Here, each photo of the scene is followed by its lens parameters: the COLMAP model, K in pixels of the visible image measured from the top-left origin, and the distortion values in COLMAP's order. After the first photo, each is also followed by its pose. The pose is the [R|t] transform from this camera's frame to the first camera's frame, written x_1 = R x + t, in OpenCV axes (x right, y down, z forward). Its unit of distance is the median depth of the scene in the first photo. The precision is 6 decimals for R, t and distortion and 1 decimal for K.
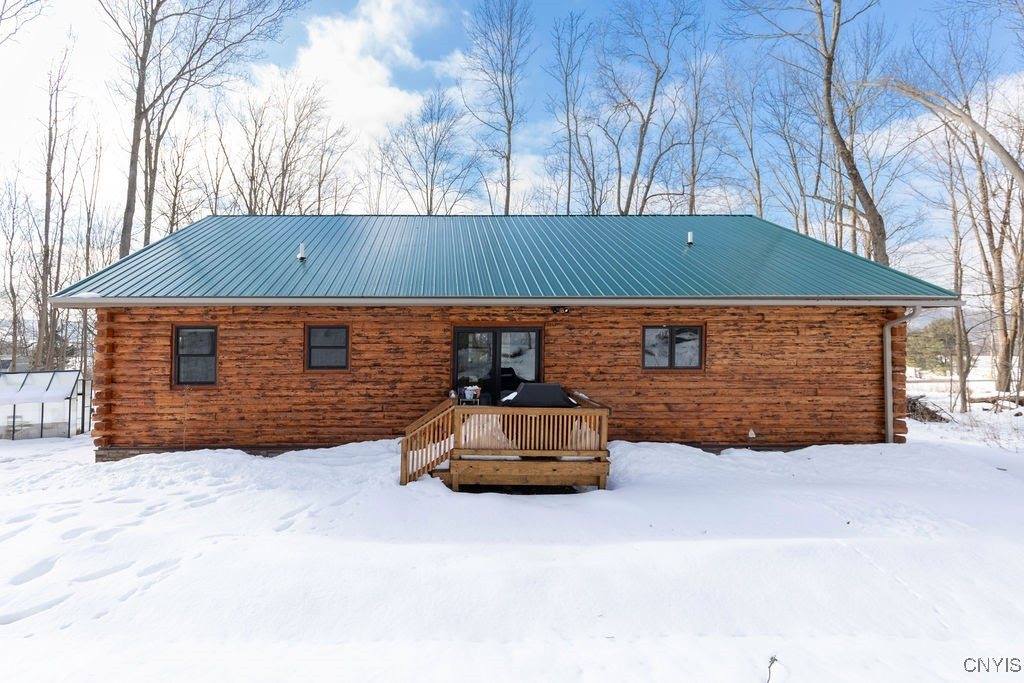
lens RADIAL K [[480.6, 0, 512.1], [0, 480.6, 339.6], [0, 0, 1]] dist [0.002710, 0.000152]
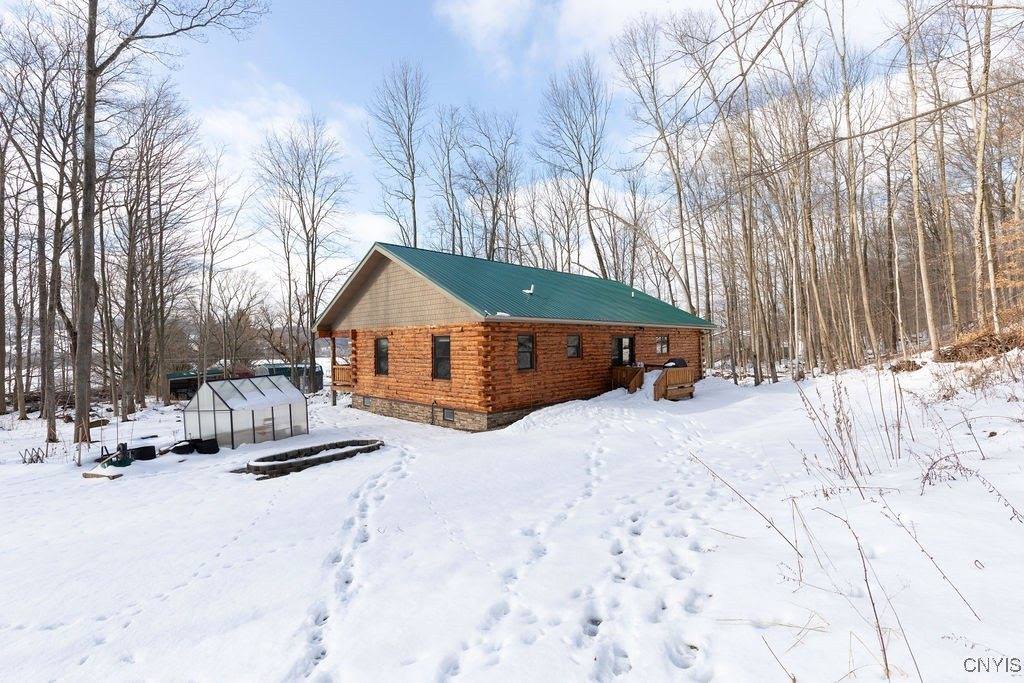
lens RADIAL K [[480.6, 0, 510.9], [0, 480.6, 341.2], [0, 0, 1]] dist [0.002710, 0.000152]
pose [[0.718089, -0.000511, 0.695951, -1.857049], [0.018368, 0.999665, -0.018219, 0.025751], [-0.695709, 0.025866, 0.717858, -0.154925]]
